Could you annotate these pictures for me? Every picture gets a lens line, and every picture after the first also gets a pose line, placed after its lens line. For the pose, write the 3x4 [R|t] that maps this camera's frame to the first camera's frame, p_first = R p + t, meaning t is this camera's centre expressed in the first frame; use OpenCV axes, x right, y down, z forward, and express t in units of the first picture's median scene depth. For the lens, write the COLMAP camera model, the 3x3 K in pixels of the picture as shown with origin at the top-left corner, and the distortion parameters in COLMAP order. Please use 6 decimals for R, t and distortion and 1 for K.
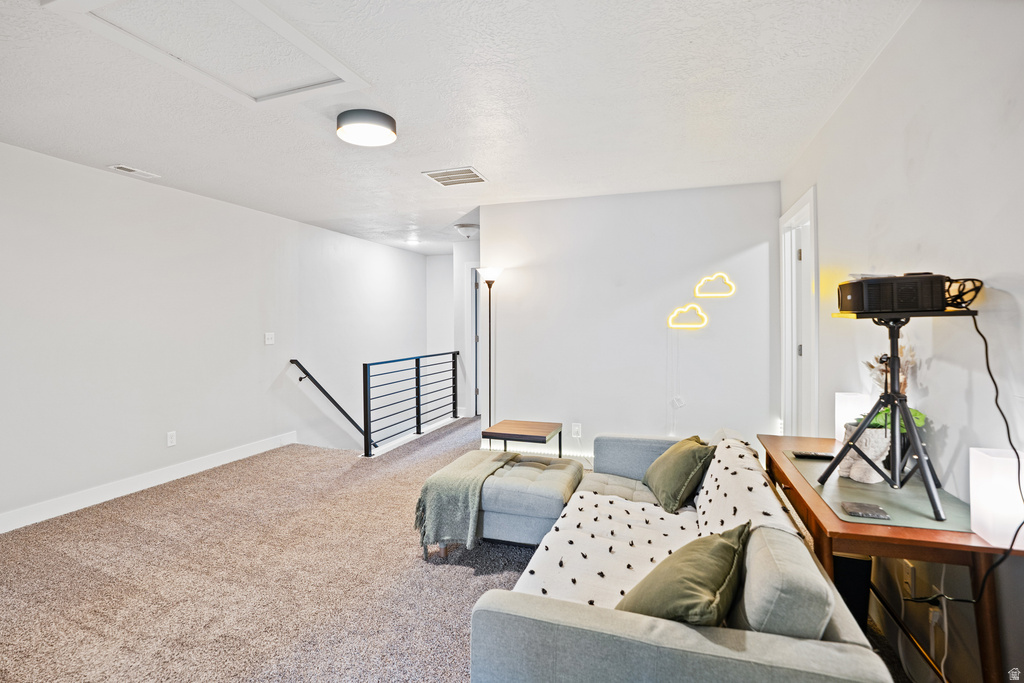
lens RADIAL K [[478.2, 0, 508.5], [0, 478.2, 334.7], [0, 0, 1]] dist [-0.049074, 0.024624]
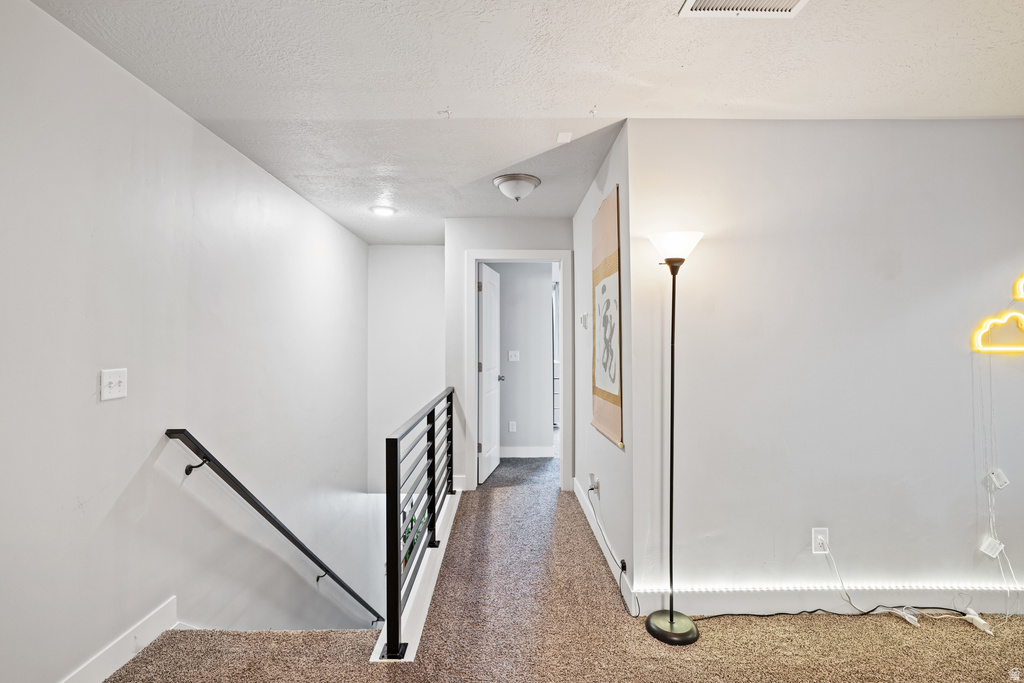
lens RADIAL K [[461.9, 0, 512.0], [0, 461.9, 341.5], [0, 0, 1]] dist [-0.001000, -0.000193]
pose [[0.947639, 0.000635, 0.319342, -0.313633], [0.008577, 0.999587, -0.027440, -0.013355], [-0.319228, 0.028743, 0.947242, 0.529401]]
